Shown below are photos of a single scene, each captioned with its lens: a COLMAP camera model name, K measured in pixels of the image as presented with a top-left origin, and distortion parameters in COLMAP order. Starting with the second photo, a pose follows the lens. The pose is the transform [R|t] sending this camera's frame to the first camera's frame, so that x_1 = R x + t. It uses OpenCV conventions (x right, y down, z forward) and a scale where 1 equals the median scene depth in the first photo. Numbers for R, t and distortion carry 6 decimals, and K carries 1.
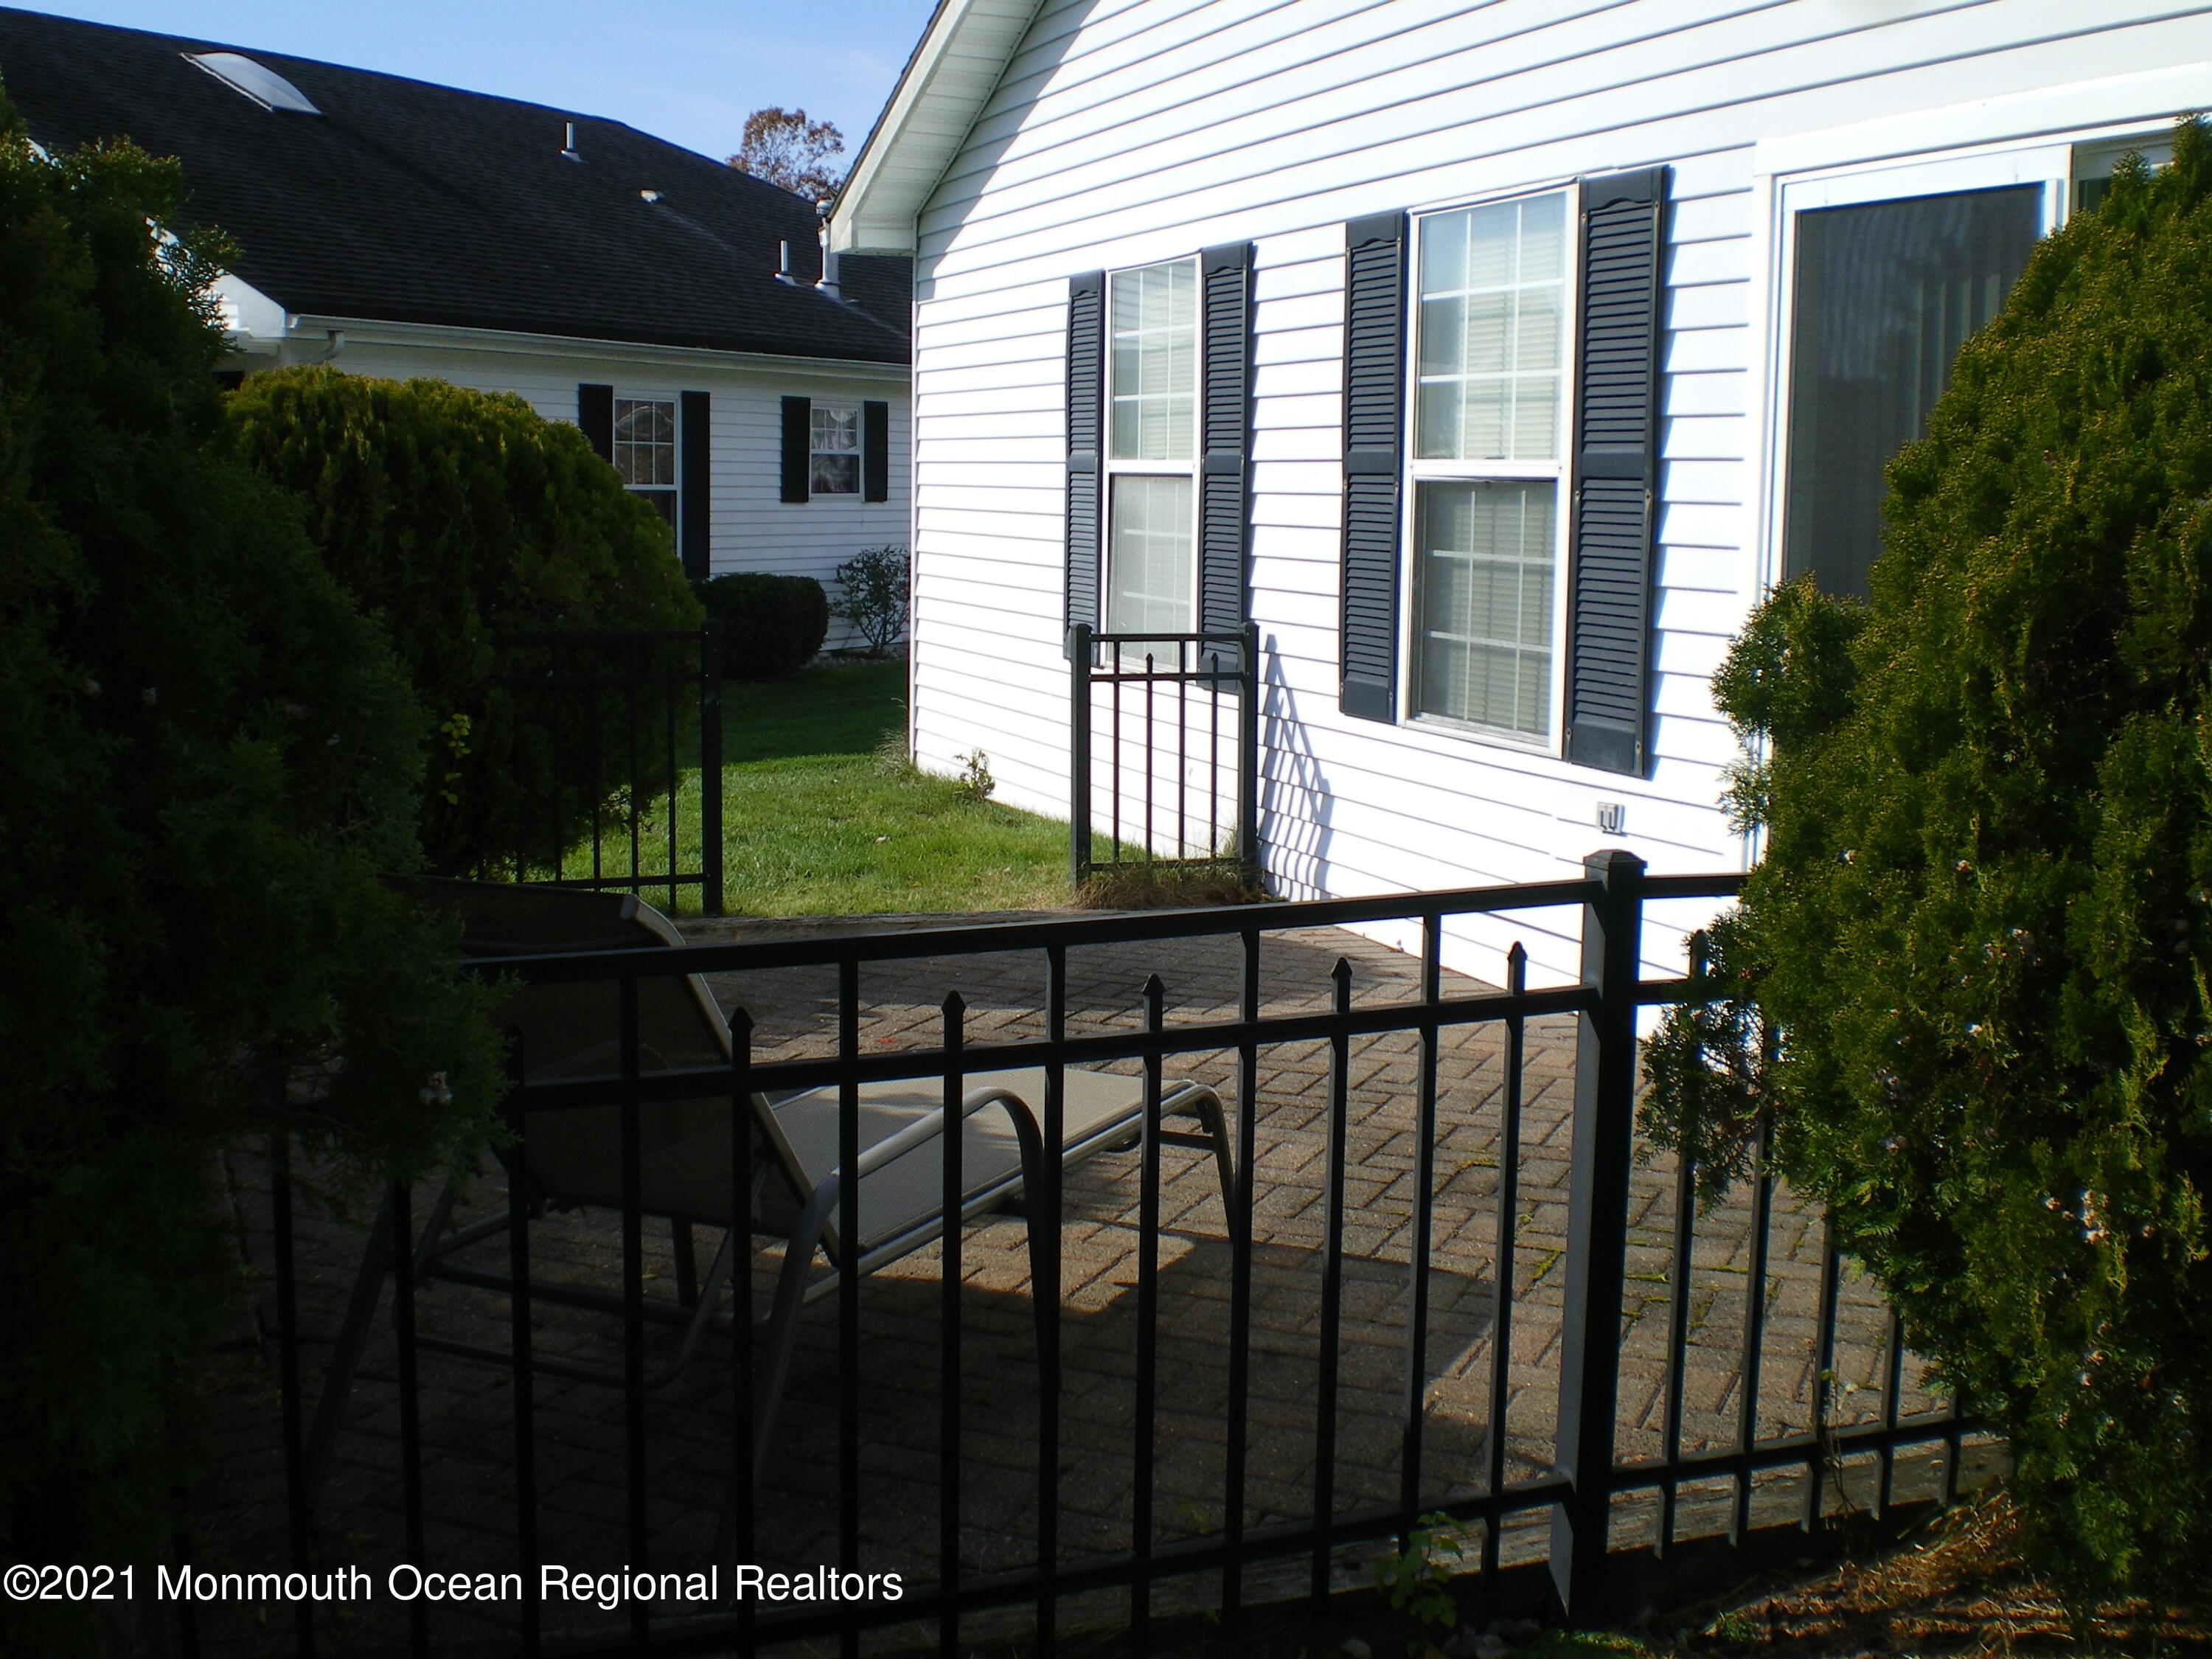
lens RADIAL K [[2482.6, 0, 1106.0], [0, 2482.6, 829.5], [0, 0, 1]] dist [-0.063606, -0.230585]
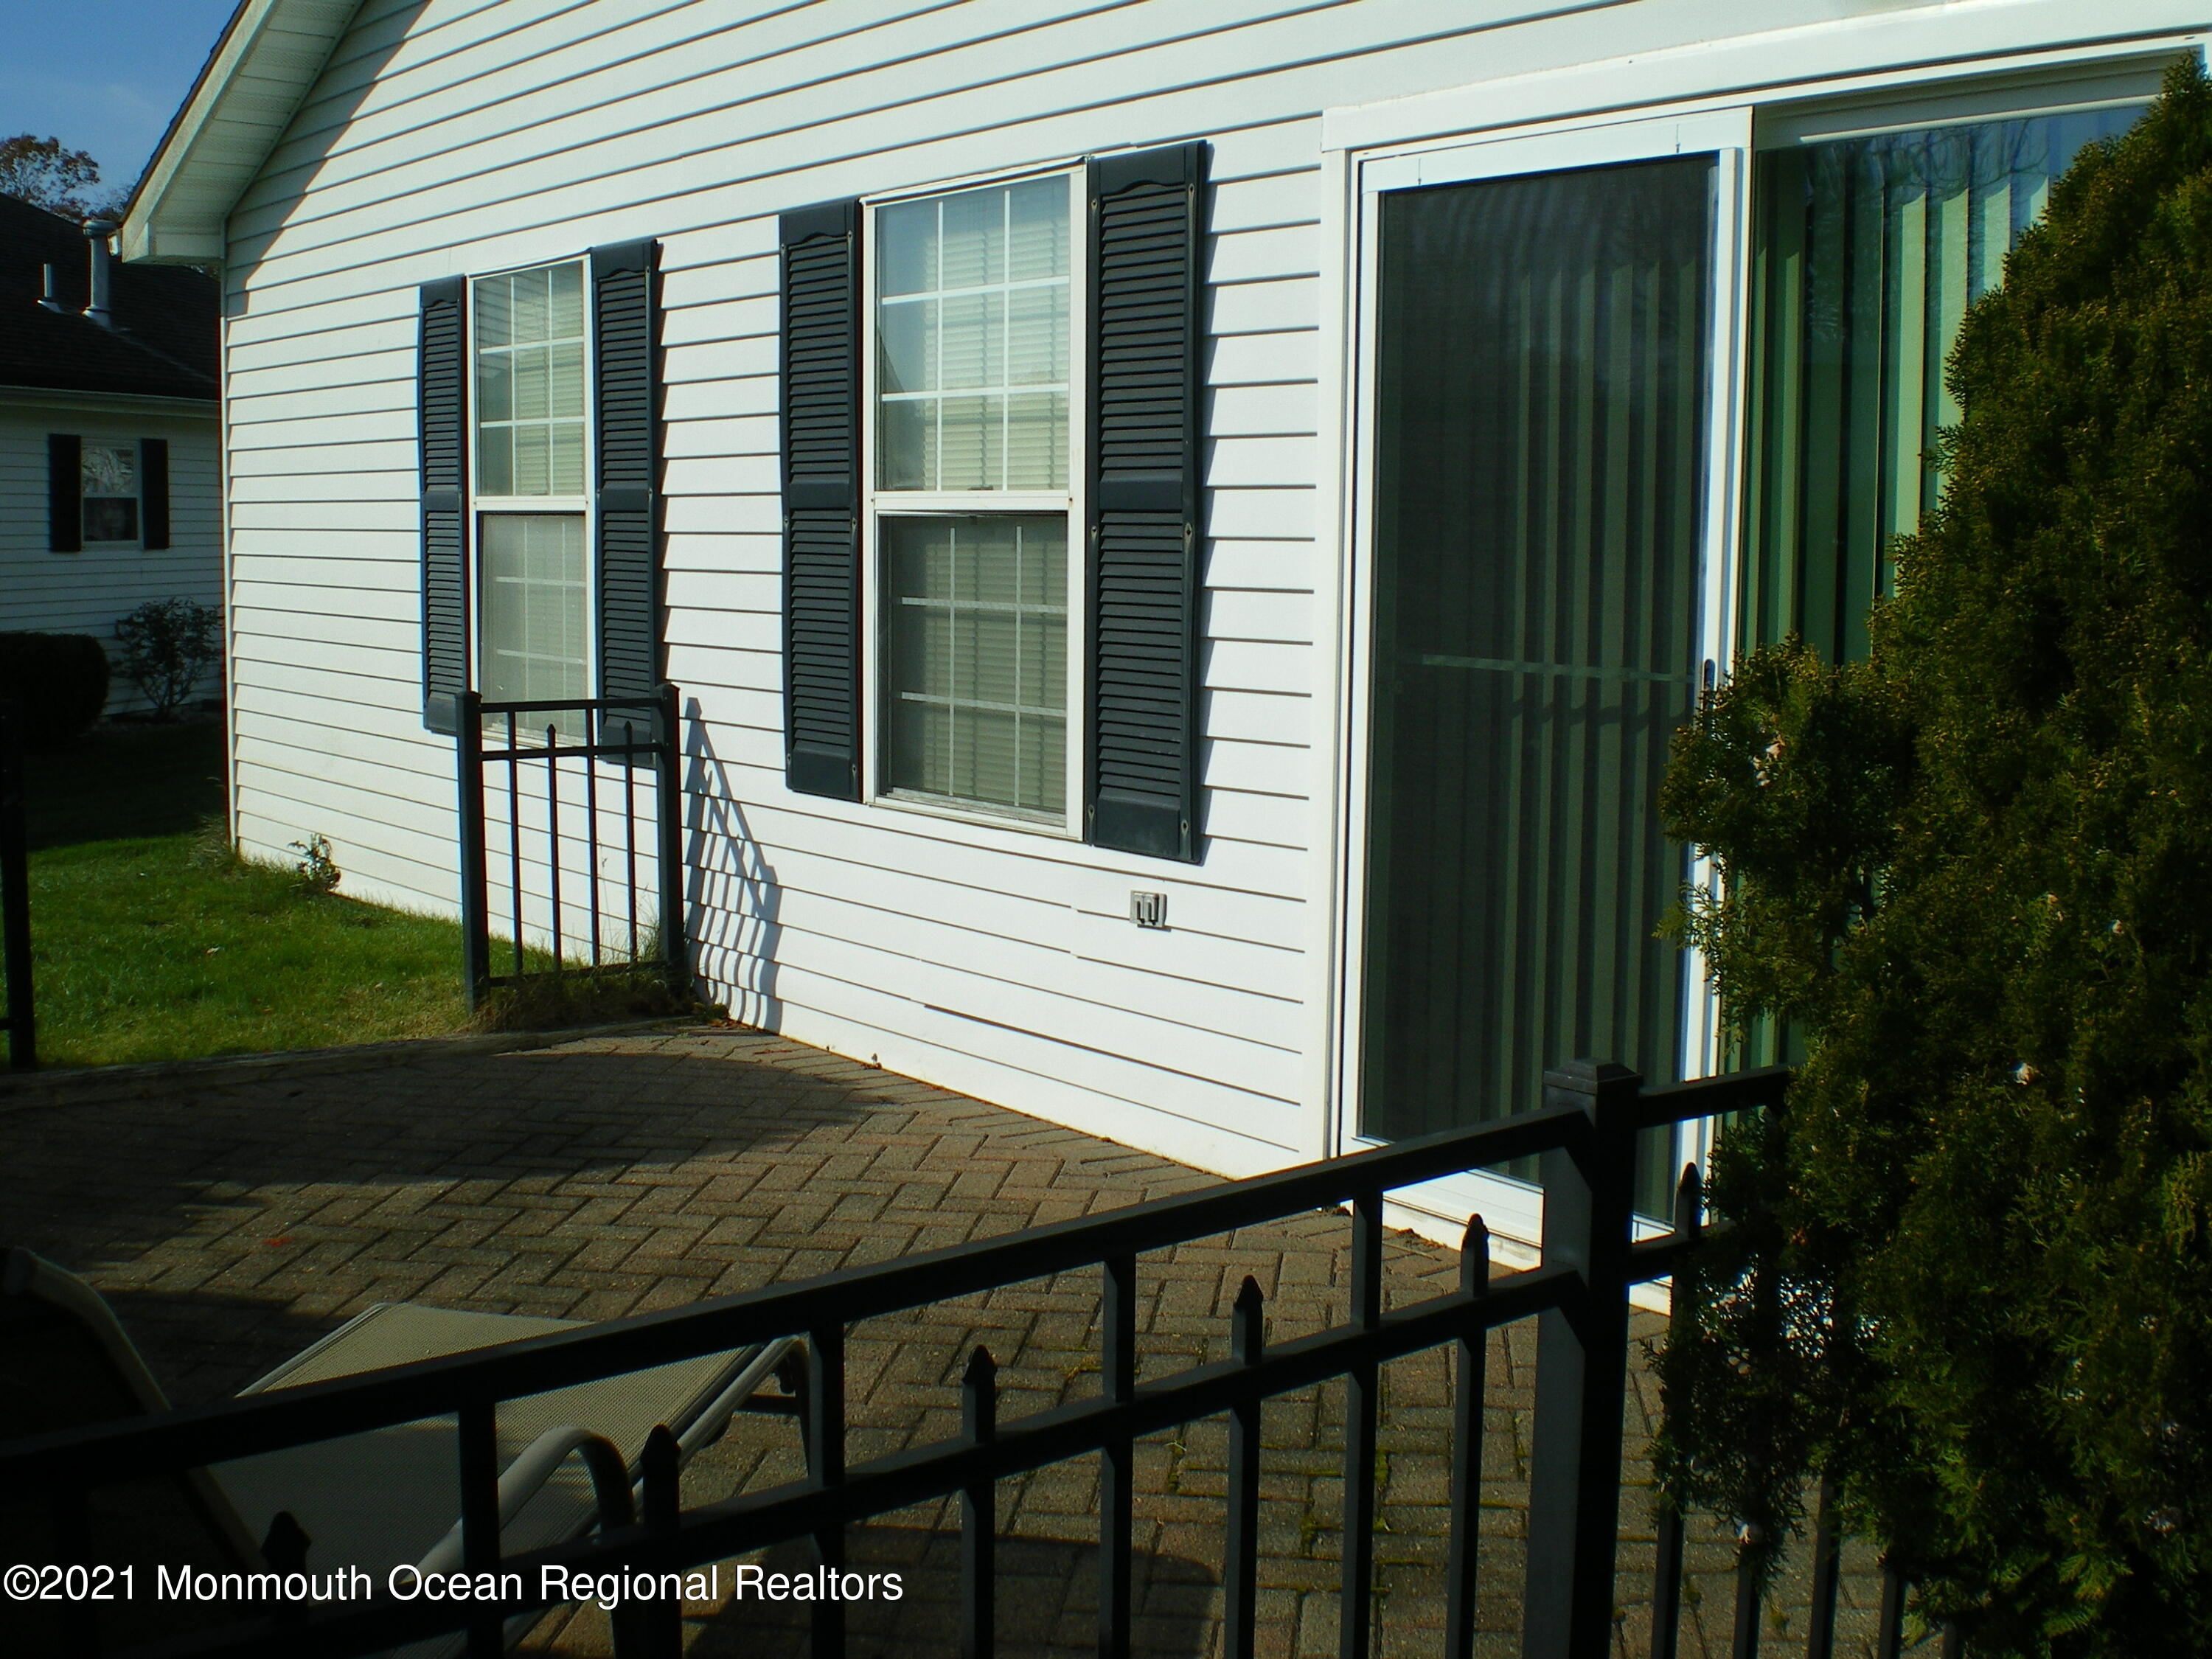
lens RADIAL K [[2482.6, 0, 1106.0], [0, 2482.6, 829.5], [0, 0, 1]] dist [-0.063606, -0.230585]
pose [[0.959542, -0.037728, 0.279028, -0.037865], [0.042189, 0.999060, -0.009996, -0.019399], [-0.278388, 0.021363, 0.960231, 0.147013]]
